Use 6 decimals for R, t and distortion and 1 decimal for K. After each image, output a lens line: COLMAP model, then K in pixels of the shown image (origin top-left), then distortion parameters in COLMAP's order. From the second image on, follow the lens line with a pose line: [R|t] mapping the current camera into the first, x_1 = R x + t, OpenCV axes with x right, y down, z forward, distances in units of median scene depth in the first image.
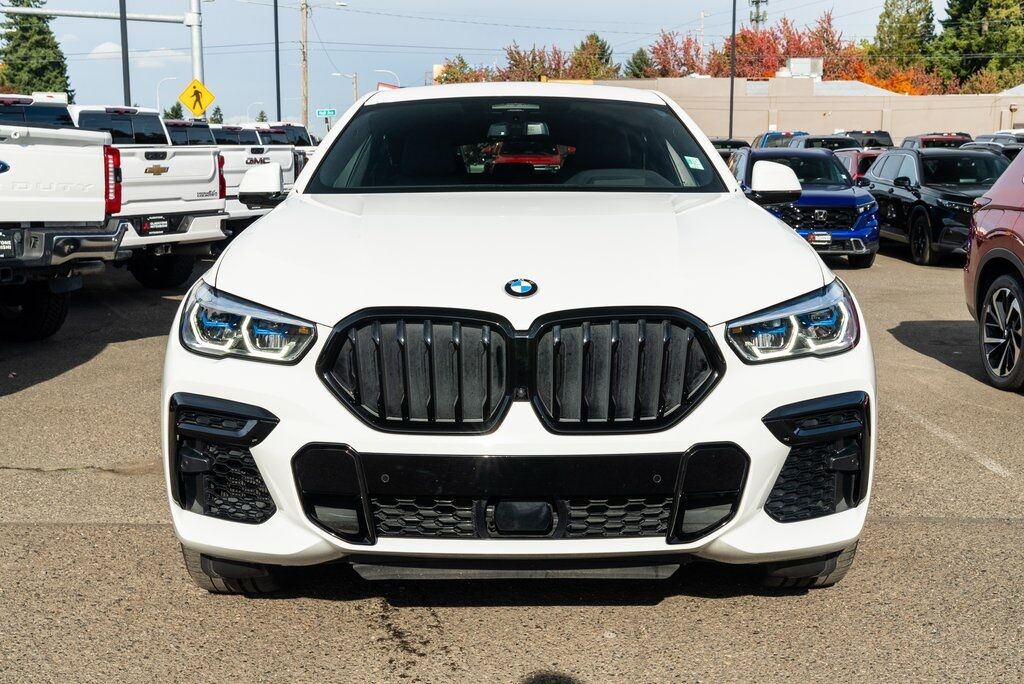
lens RADIAL K [[1166.1, 0, 512.0], [0, 1166.1, 342.0], [0, 0, 1]] dist [-0.004061, 0.057689]
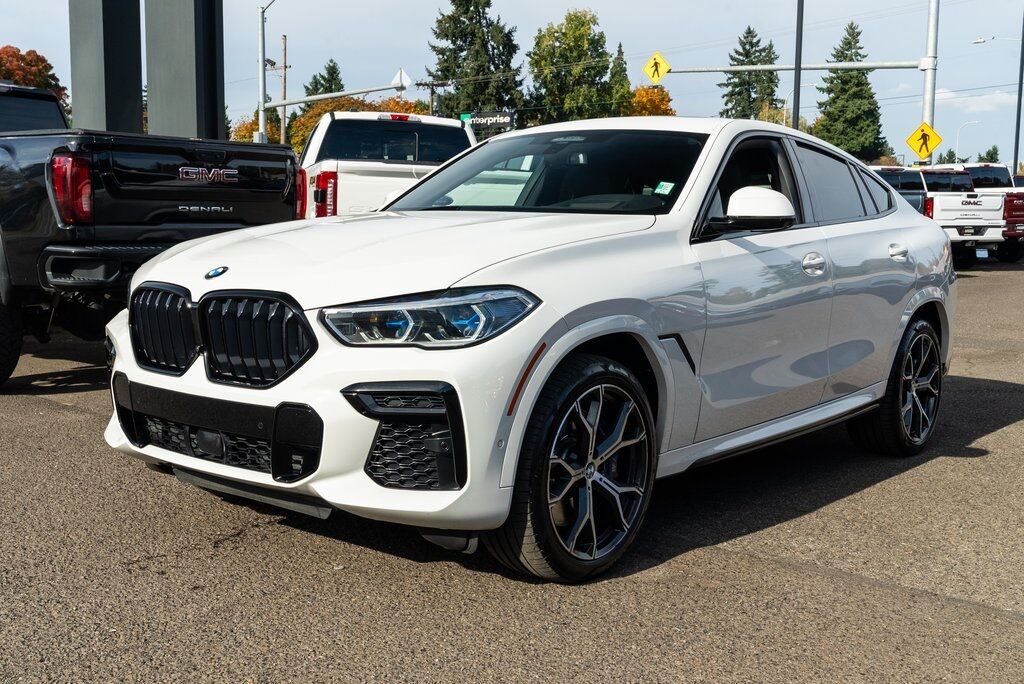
lens RADIAL K [[1166.1, 0, 512.0], [0, 1166.1, 342.0], [0, 0, 1]] dist [-0.004061, 0.057689]
pose [[0.758501, 0.080846, -0.646638, 0.123420], [-0.105947, 0.994372, 0.000047, -0.000364], [0.643003, 0.068473, 0.762797, 0.020910]]
